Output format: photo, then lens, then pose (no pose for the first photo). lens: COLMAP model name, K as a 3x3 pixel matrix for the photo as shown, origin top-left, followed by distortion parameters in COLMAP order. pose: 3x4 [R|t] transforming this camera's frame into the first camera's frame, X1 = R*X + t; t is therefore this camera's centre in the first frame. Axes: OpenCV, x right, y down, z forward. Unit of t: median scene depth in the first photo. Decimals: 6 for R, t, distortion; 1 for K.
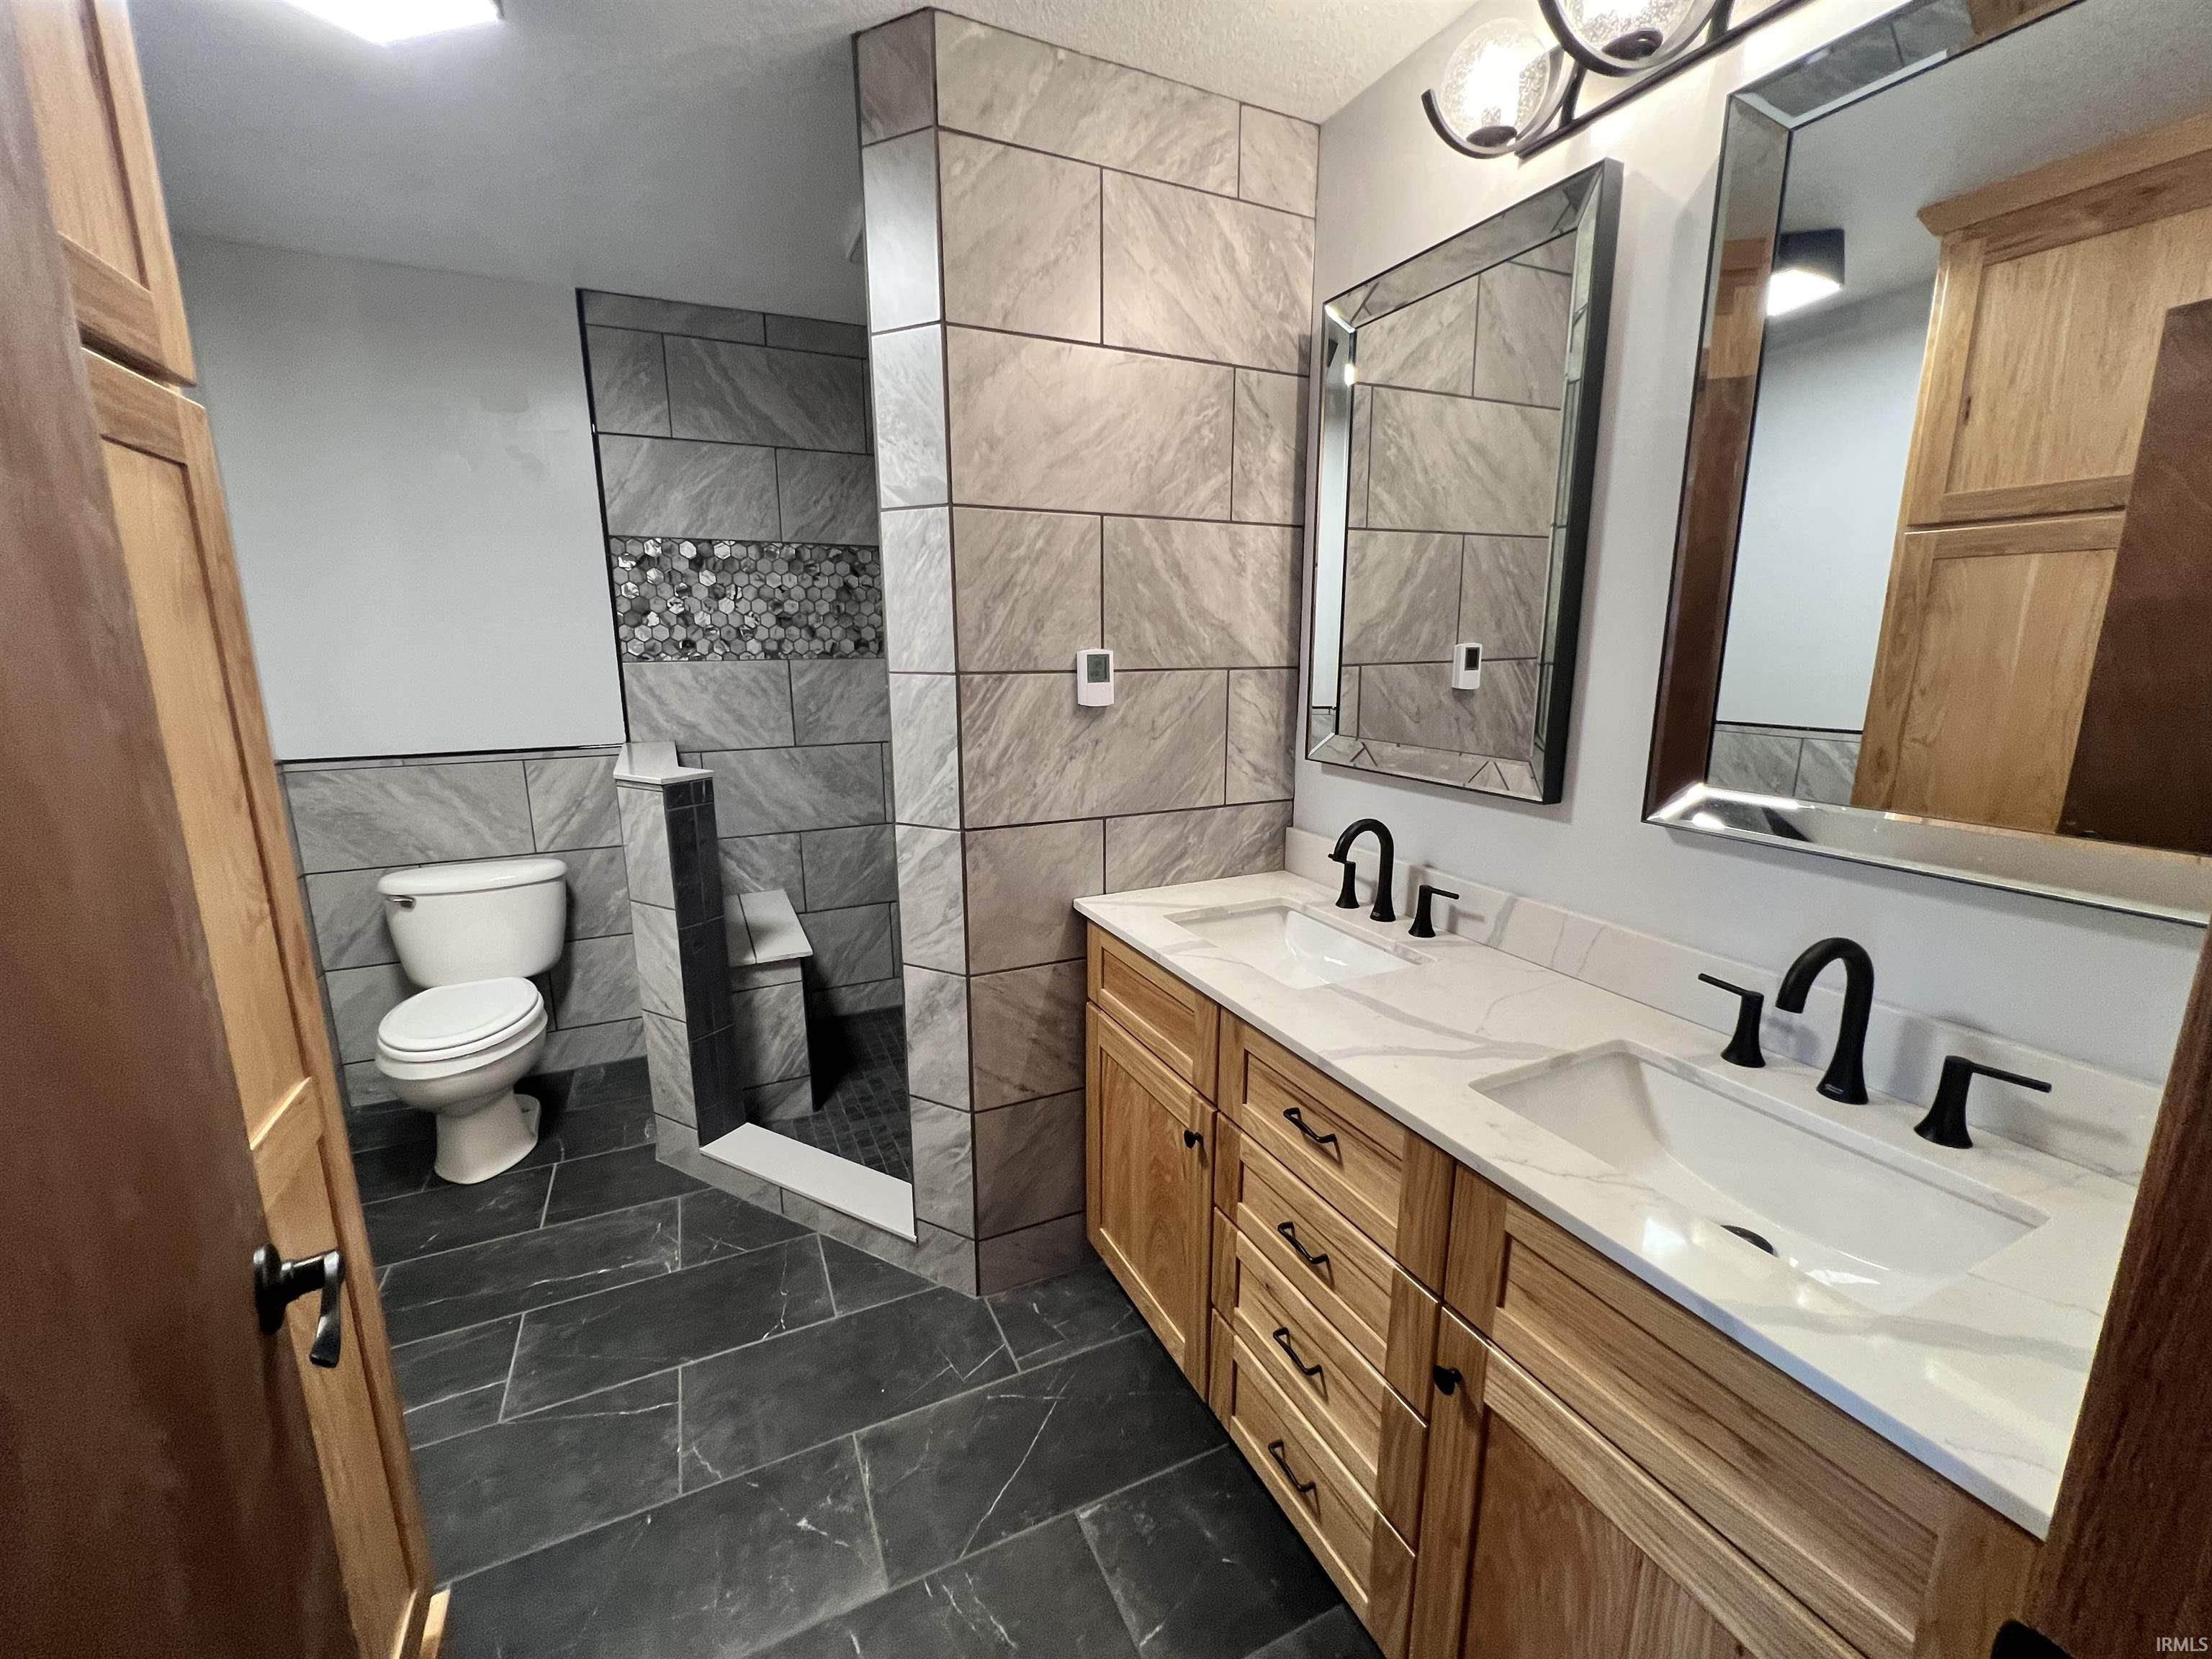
lens RADIAL K [[920.7, 0, 1159.1], [0, 920.7, 845.4], [0, 0, 1]] dist [-0.001642, -0.000333]
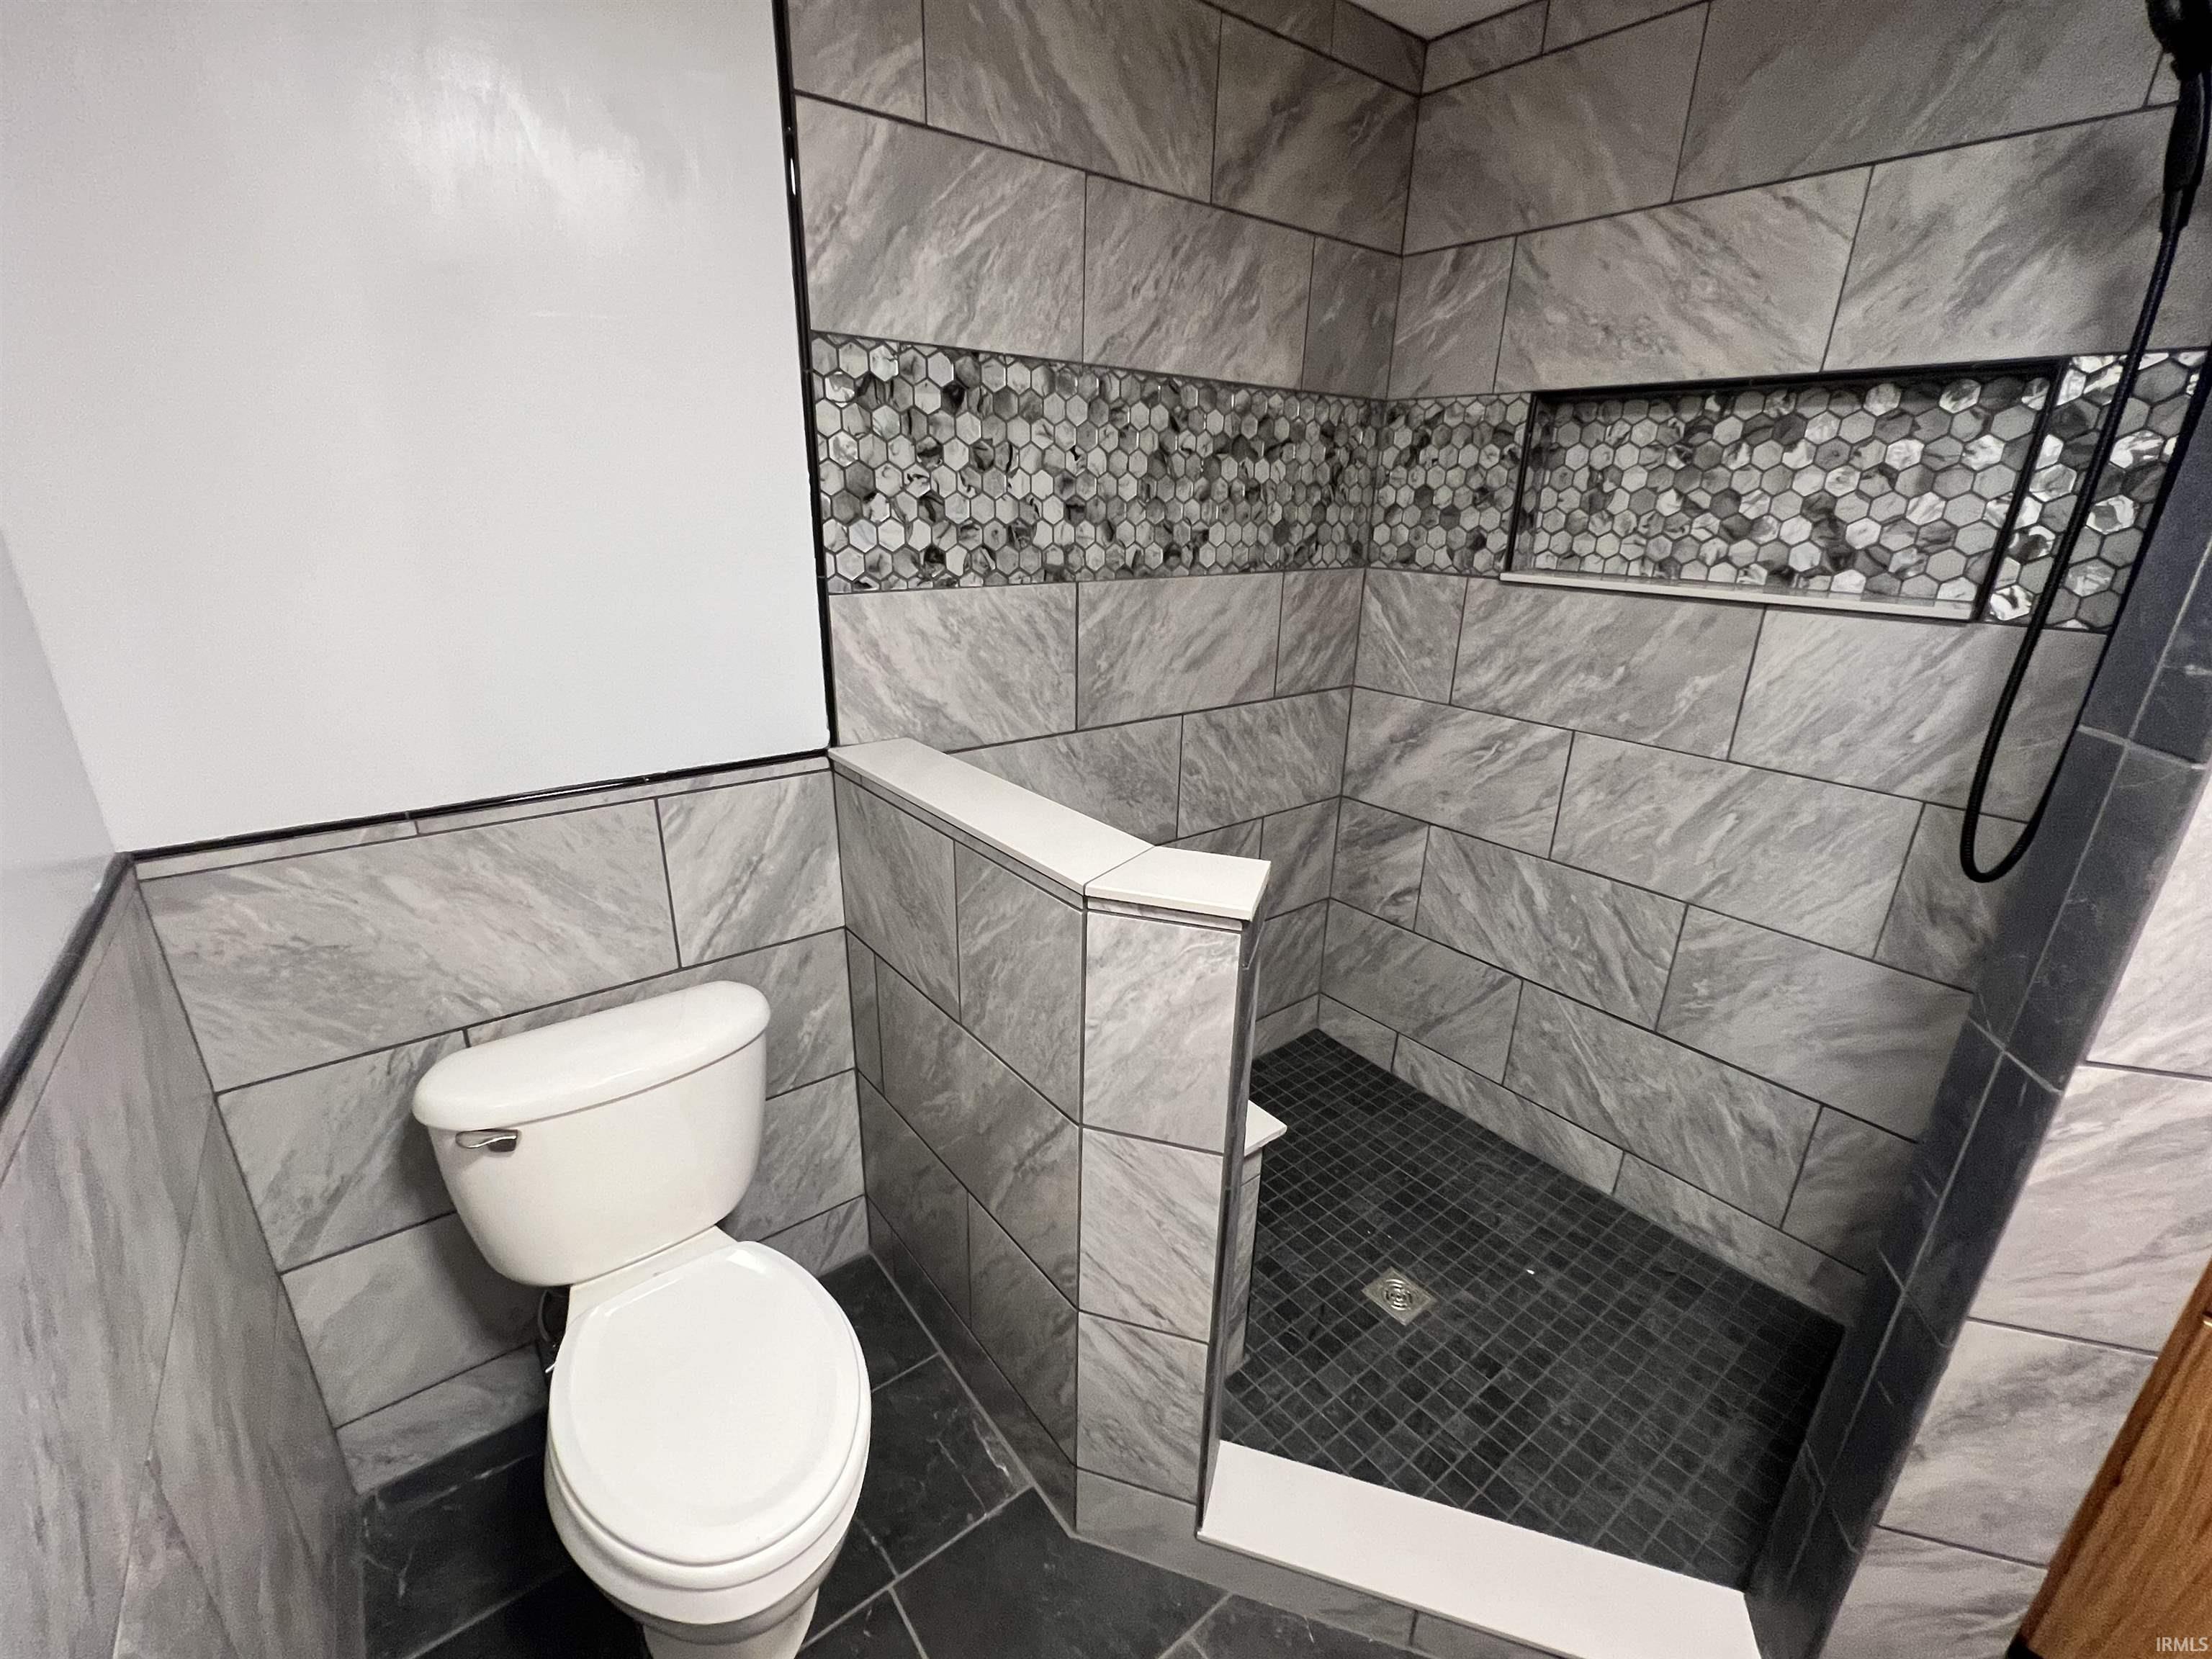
lens RADIAL K [[920.7, 0, 1102.7], [0, 920.7, 827.6], [0, 0, 1]] dist [-0.001642, -0.000333]
pose [[0.976614, -0.050271, 0.209039, -0.540763], [0.022387, 0.990772, 0.133676, -0.133379], [-0.213830, -0.125870, 0.968728, 0.446935]]
